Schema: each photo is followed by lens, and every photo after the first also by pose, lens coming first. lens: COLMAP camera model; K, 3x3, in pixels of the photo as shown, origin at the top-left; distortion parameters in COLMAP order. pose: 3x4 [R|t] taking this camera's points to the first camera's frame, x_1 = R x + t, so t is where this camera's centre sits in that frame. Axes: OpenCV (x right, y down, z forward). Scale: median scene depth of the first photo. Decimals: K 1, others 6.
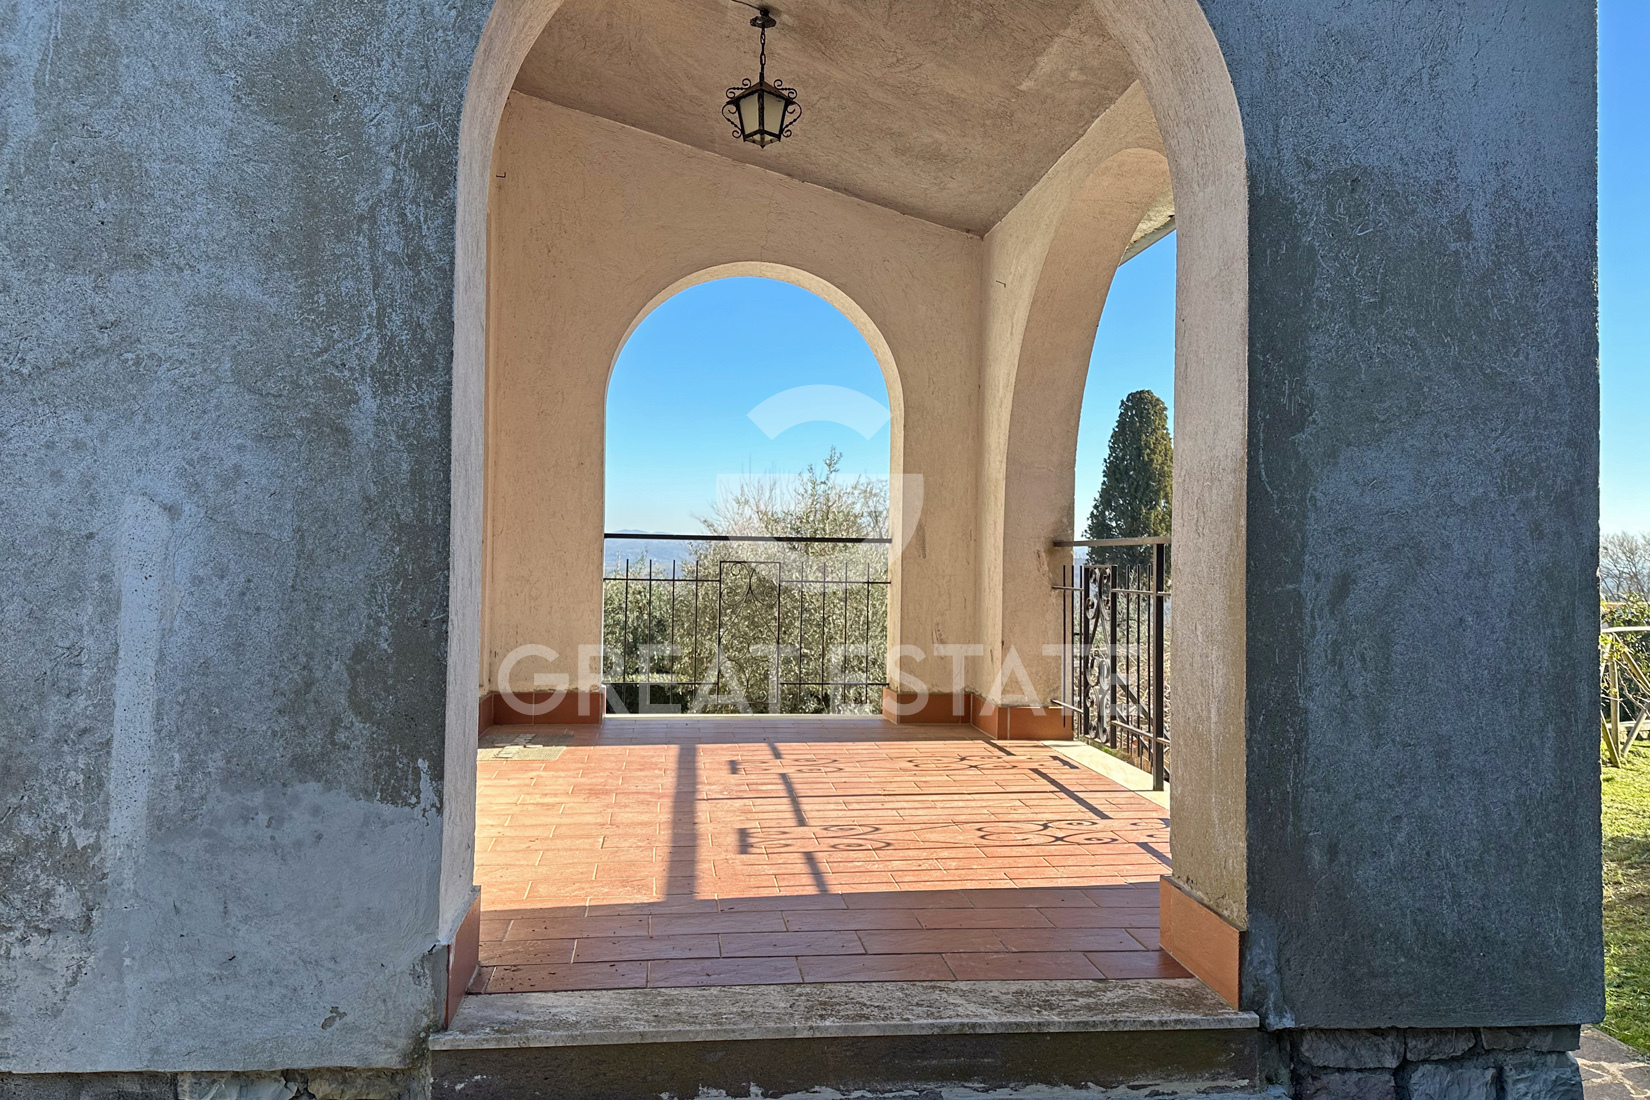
lens RADIAL K [[1180.4, 0, 825.3], [0, 1180.4, 488.5], [0, 0, 1]] dist [0.005851, 0.001512]
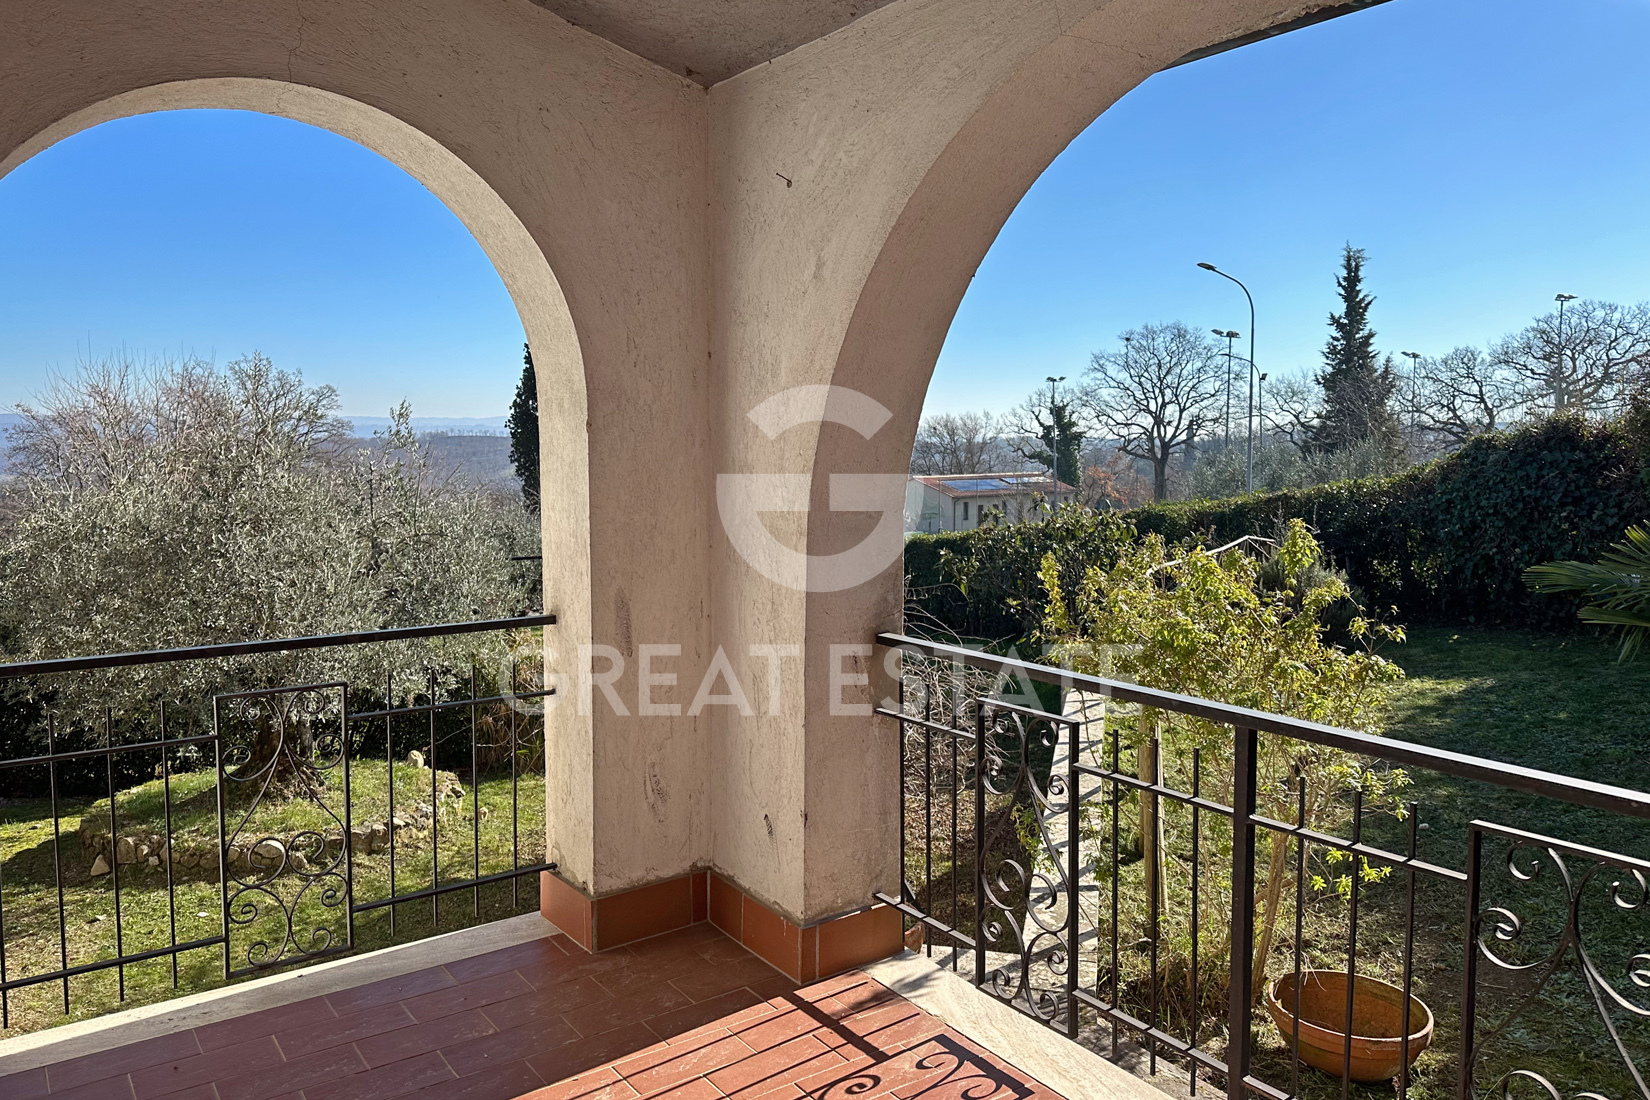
lens RADIAL K [[1183.4, 0, 827.0], [0, 1183.4, 524.7], [0, 0, 1]] dist [0.077392, 0.000151]
pose [[0.883966, -0.041801, 0.465678, -0.097370], [-0.017954, 0.992226, 0.123147, -0.077196], [-0.467206, -0.117219, 0.876344, 0.451694]]
